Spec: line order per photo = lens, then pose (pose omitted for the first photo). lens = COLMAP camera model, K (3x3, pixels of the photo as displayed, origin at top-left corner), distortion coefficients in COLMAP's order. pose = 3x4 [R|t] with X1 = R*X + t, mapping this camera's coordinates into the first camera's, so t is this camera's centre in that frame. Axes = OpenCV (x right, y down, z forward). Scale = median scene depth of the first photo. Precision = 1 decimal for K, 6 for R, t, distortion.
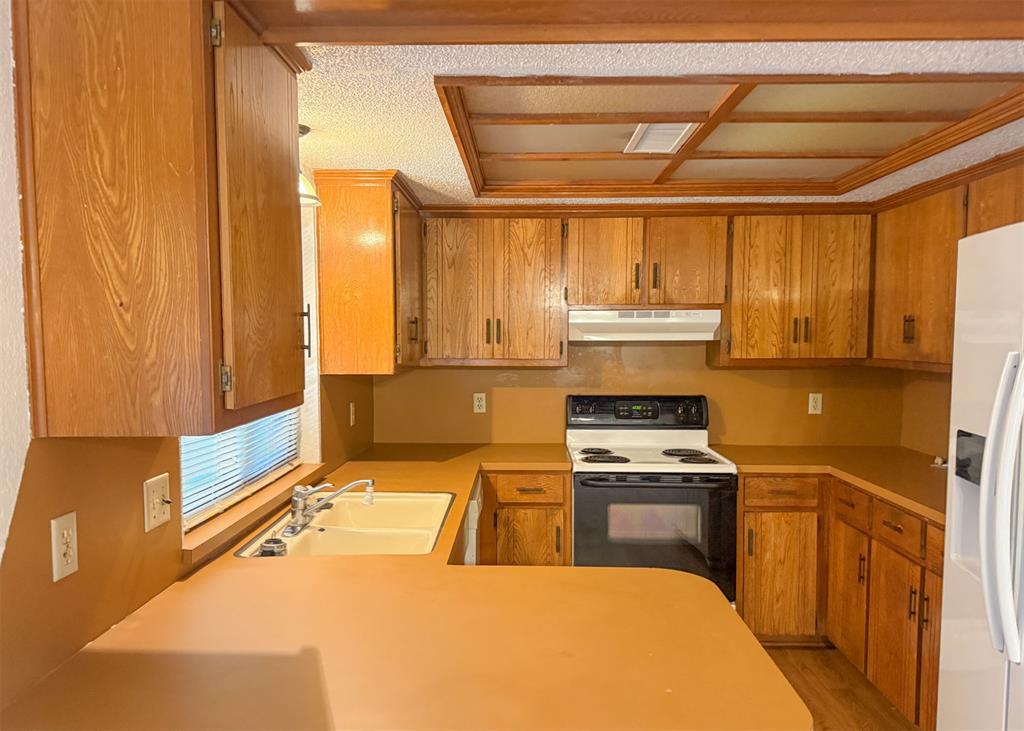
lens RADIAL K [[762.8, 0, 502.5], [0, 762.8, 384.9], [0, 0, 1]] dist [0.029575, -0.030047]
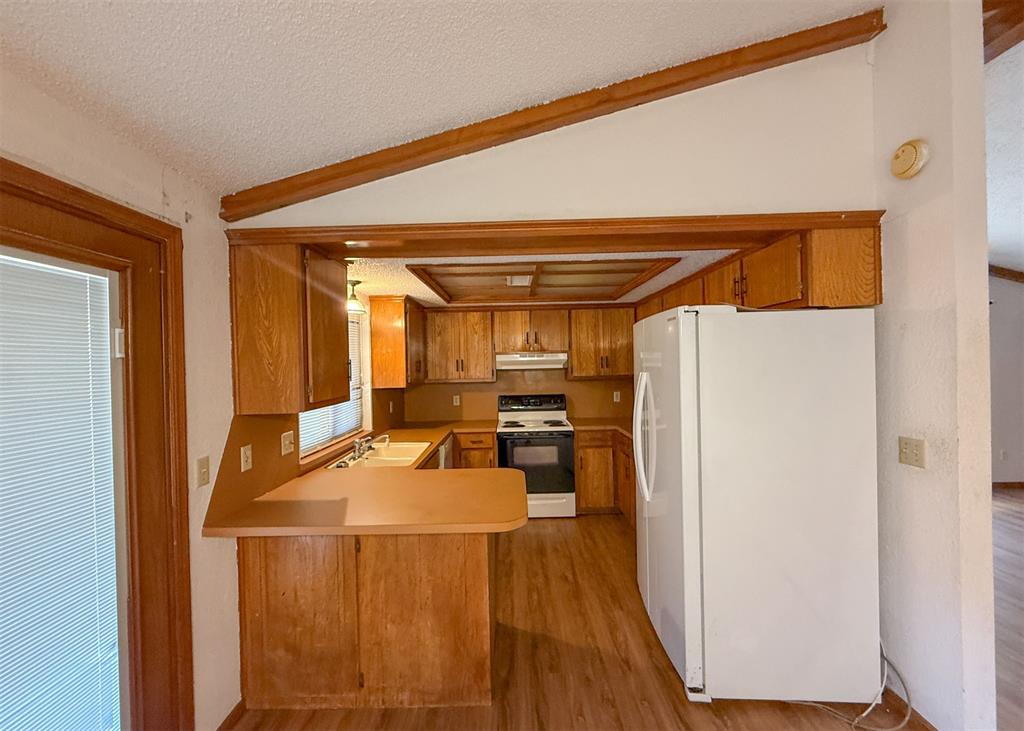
lens RADIAL K [[426.0, 0, 516.6], [0, 426.0, 366.7], [0, 0, 1]] dist [-0.001231, 0.000417]
pose [[0.999229, -0.021452, 0.032869, 0.112285], [0.023334, 0.998044, -0.057994, 0.004013], [-0.031561, 0.058716, 0.997776, -0.179284]]
